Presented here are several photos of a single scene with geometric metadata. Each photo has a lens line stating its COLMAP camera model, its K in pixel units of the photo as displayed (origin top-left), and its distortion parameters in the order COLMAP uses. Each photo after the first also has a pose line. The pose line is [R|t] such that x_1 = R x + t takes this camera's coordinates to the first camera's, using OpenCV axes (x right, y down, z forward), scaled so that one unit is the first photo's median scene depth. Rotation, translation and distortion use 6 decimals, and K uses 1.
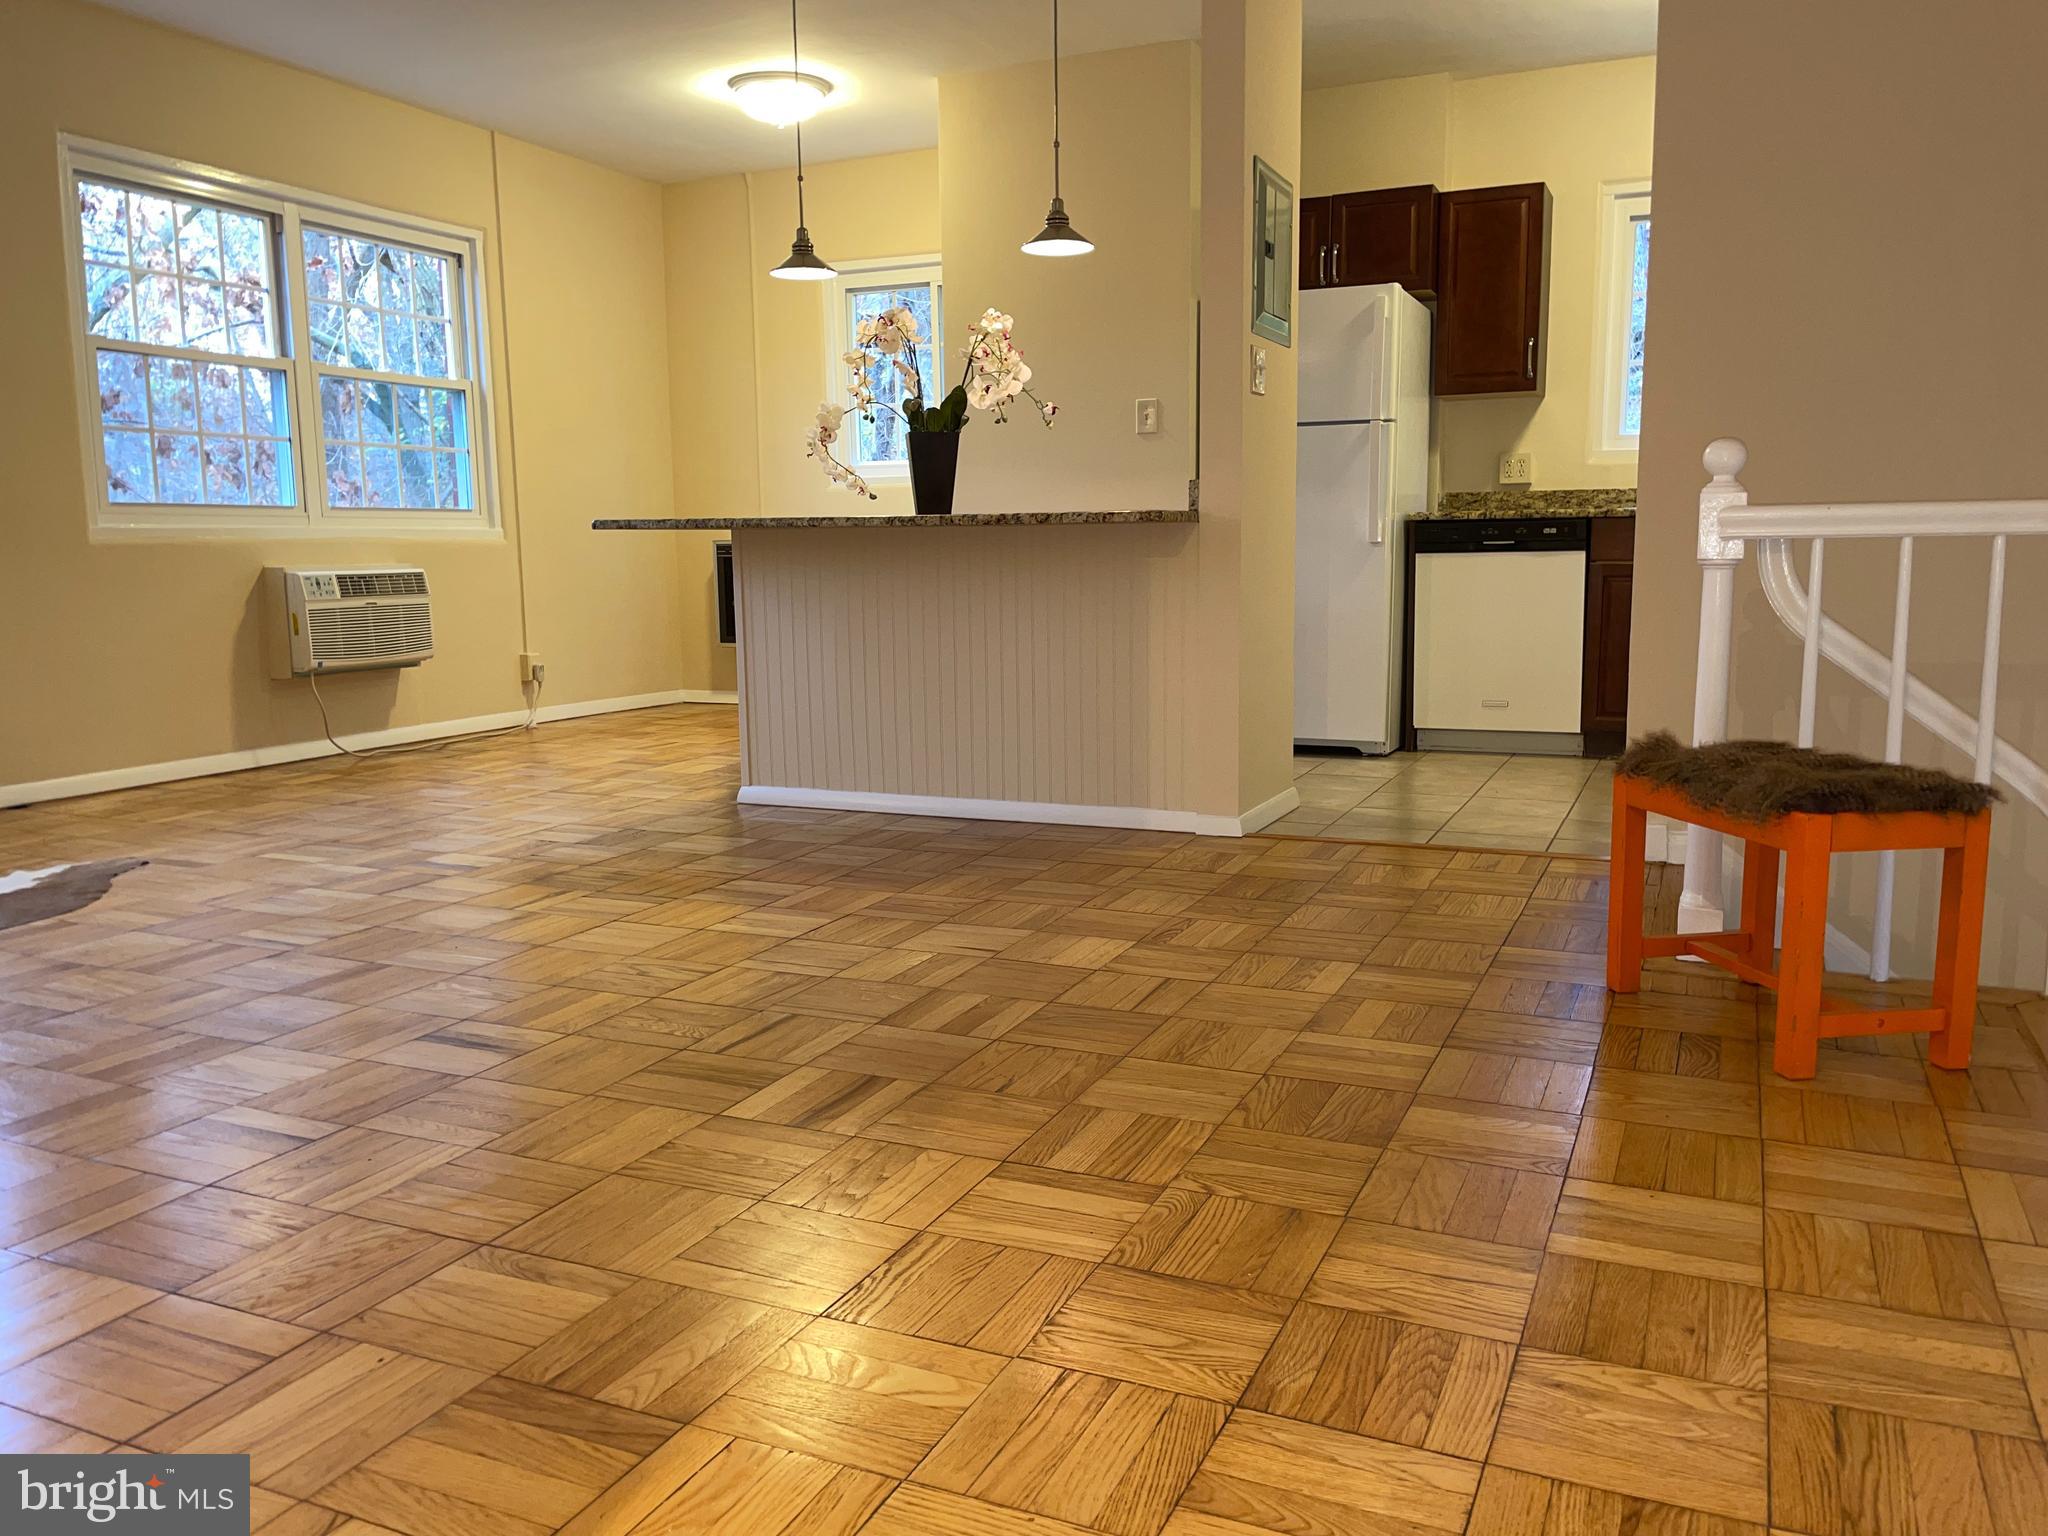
lens RADIAL K [[1565.4, 0, 1004.8], [0, 1565.4, 705.3], [0, 0, 1]] dist [0.068994, -0.095729]
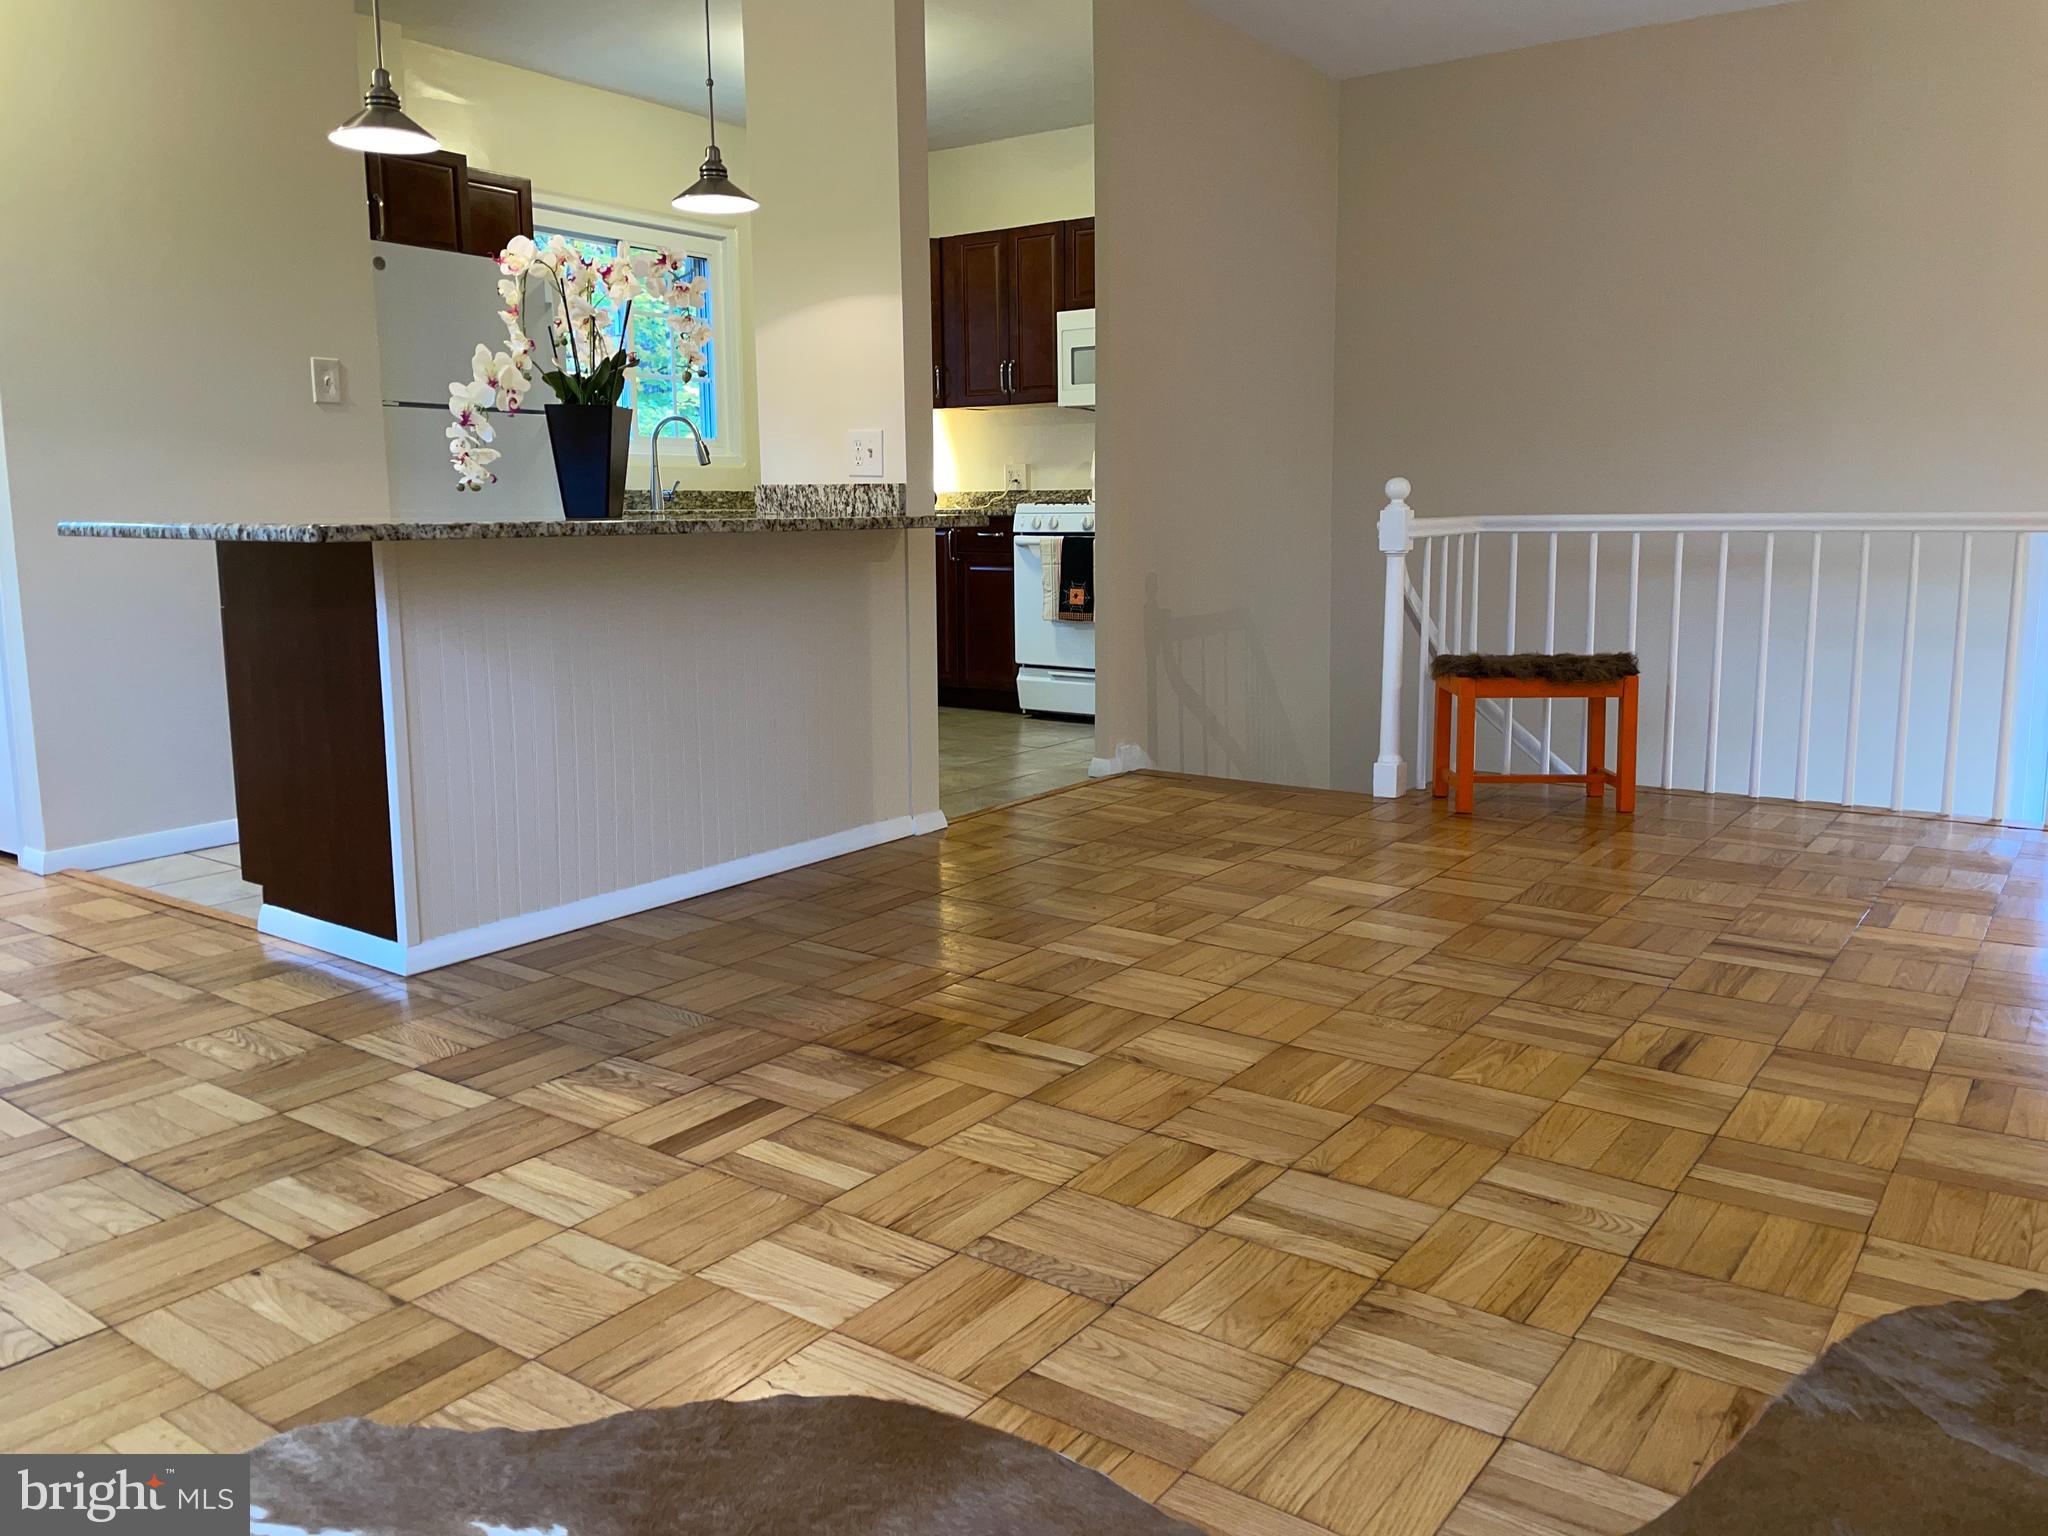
lens RADIAL K [[1565.4, 0, 1017.0], [0, 1565.4, 735.0], [0, 0, 1]] dist [0.068994, -0.095729]
pose [[0.188729, -0.144018, 0.971411, -1.278436], [0.109538, 0.986102, 0.124915, -0.153206], [-0.975901, 0.082832, 0.201882, 1.093579]]
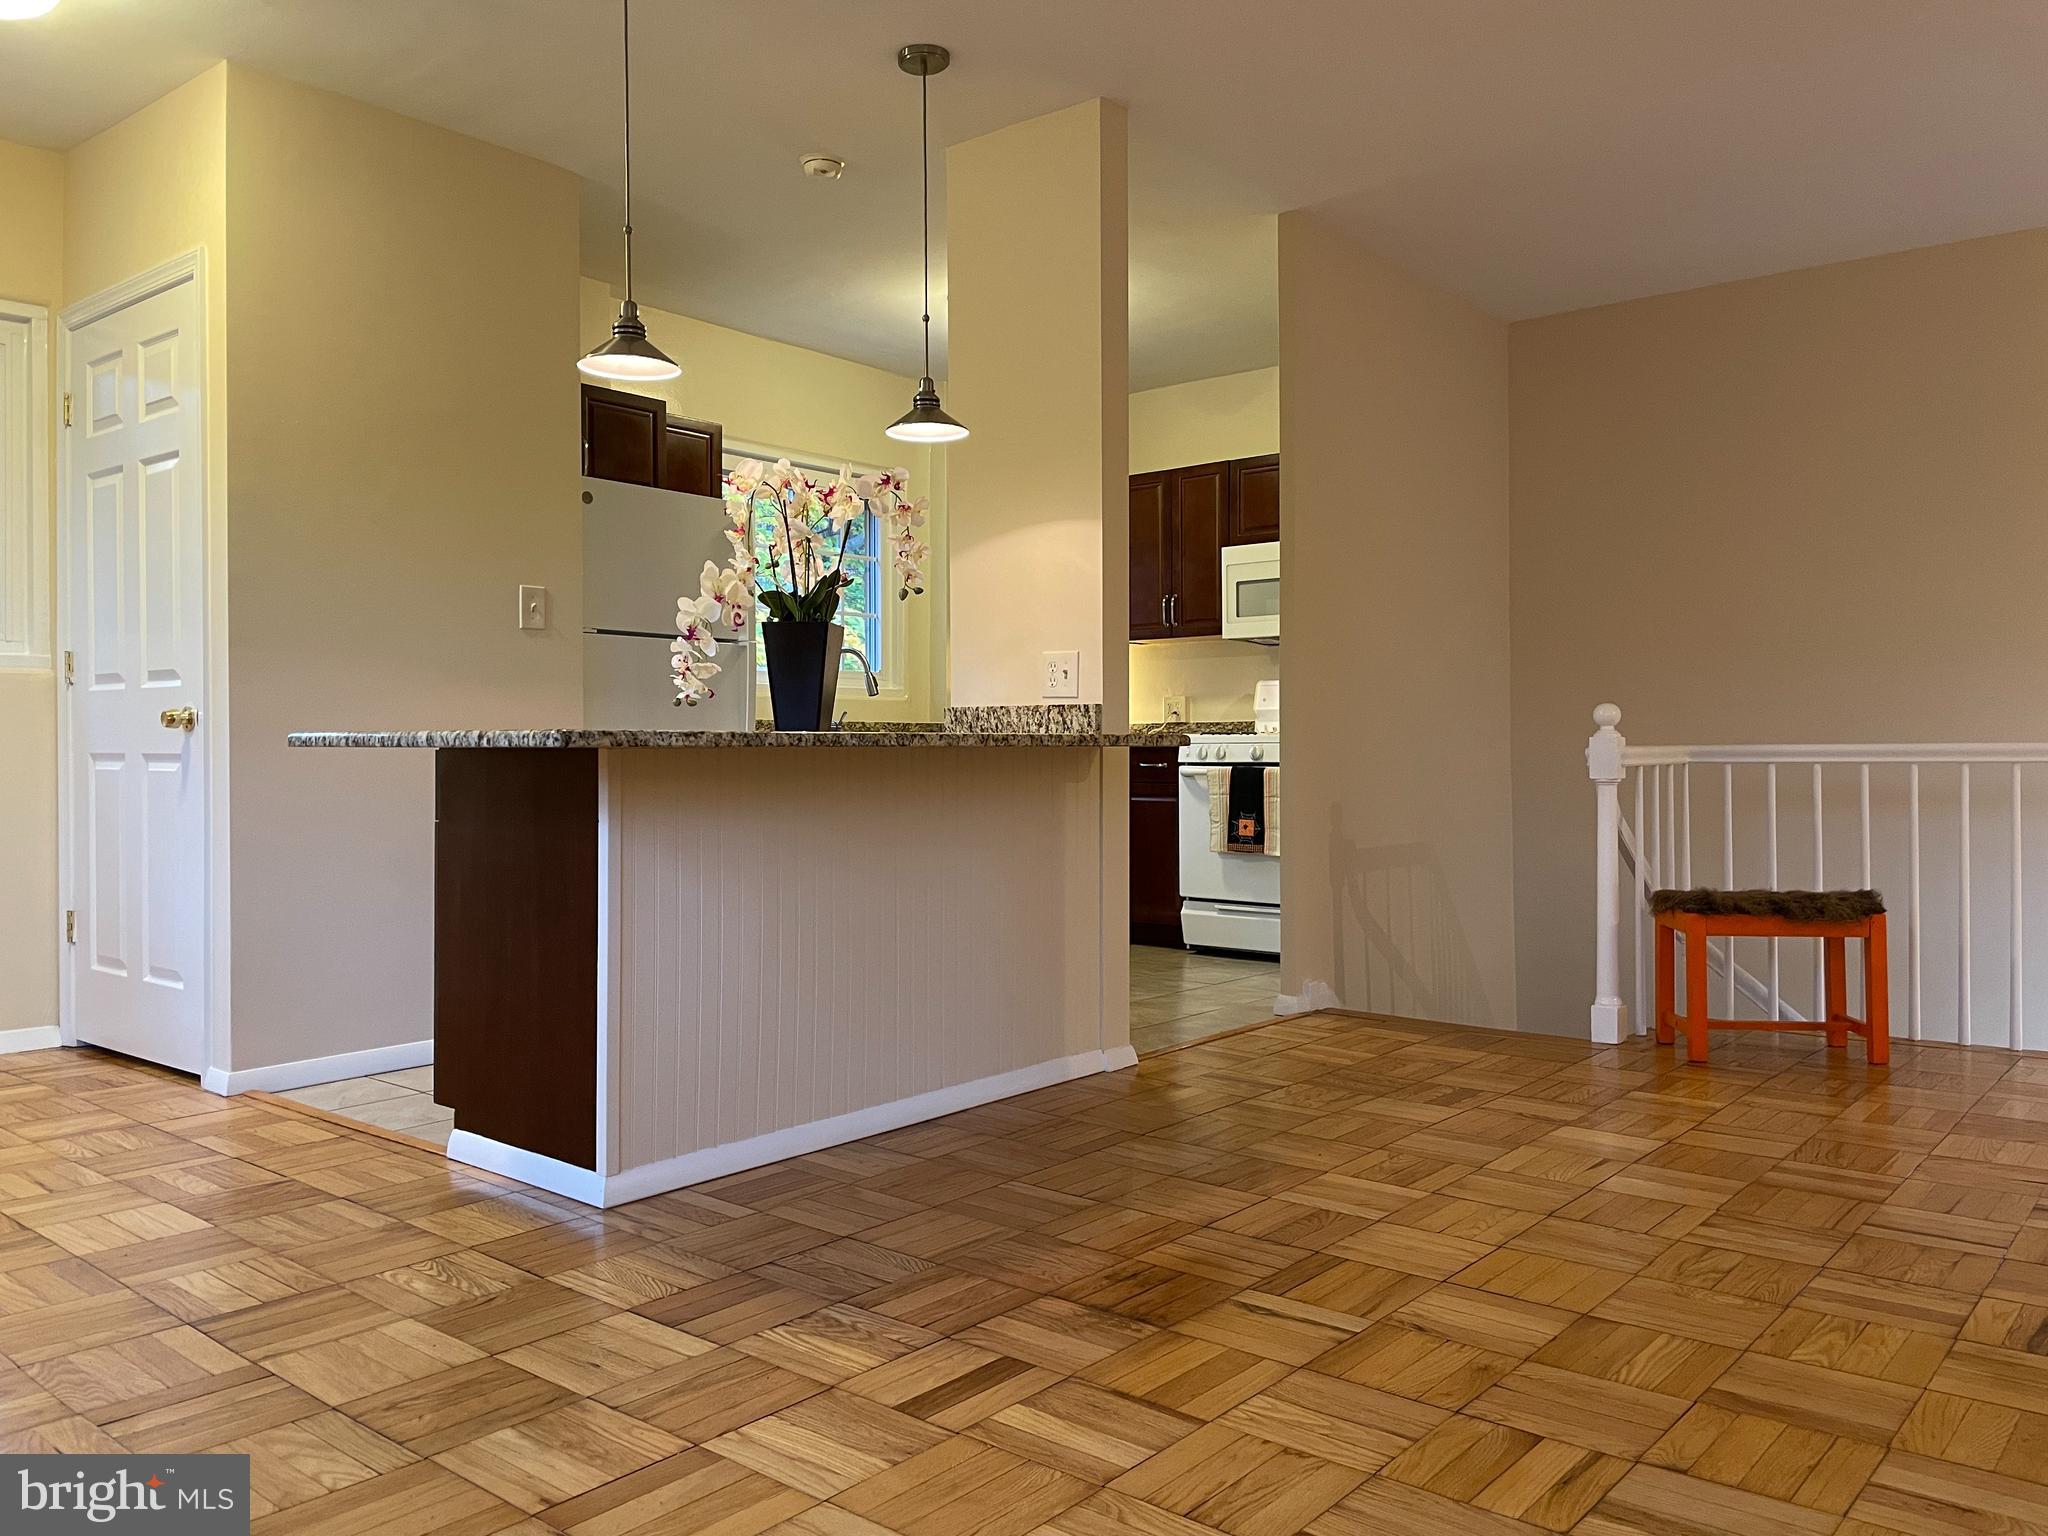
lens RADIAL K [[1565.4, 0, 1013.2], [0, 1565.4, 741.5], [0, 0, 1]] dist [0.068994, -0.095729]
pose [[0.257136, 0.005780, 0.966358, -1.249581], [0.102748, 0.994150, -0.033286, -0.139836], [-0.960898, 0.107851, 0.255038, 1.189211]]
